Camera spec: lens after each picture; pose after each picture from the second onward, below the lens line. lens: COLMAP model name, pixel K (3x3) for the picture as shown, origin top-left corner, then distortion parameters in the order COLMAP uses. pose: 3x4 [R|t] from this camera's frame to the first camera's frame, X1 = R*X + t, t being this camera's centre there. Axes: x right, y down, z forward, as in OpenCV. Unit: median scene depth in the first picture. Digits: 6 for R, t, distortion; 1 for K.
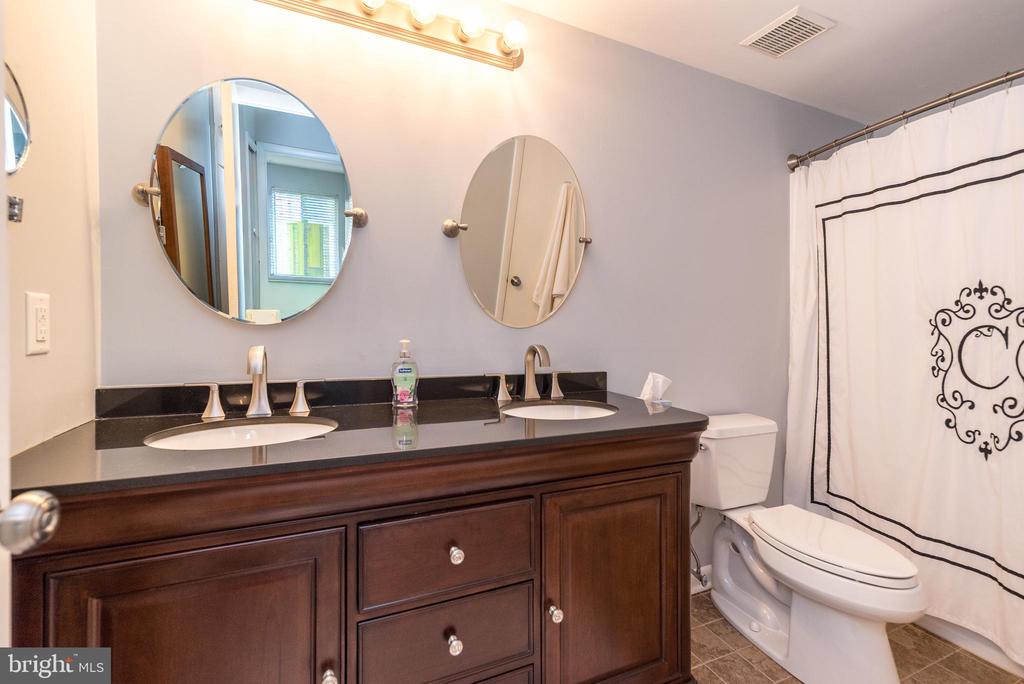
lens RADIAL K [[432.9, 0, 512.0], [0, 432.9, 342.0], [0, 0, 1]] dist [0.002004, -0.000037]
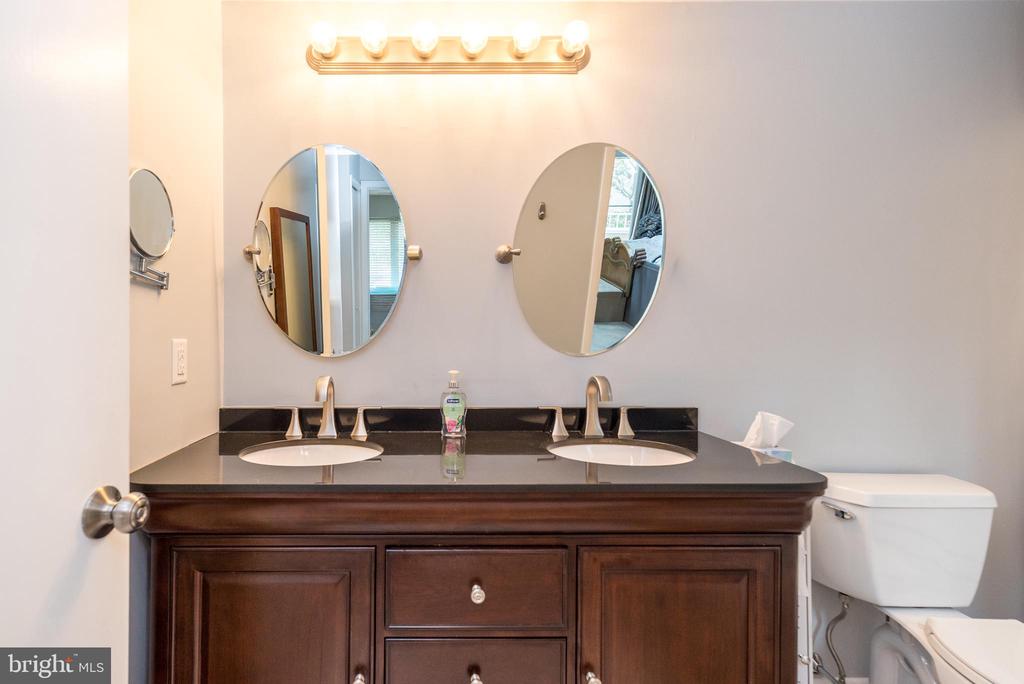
lens RADIAL K [[480.3, 0, 474.8], [0, 480.3, 343.9], [0, 0, 1]] dist [0.002462, 0.000317]
pose [[0.917762, -0.000571, -0.397130, 0.261939], [-0.001232, 0.999990, -0.004284, -0.066606], [0.397128, 0.004421, 0.917753, -0.015374]]
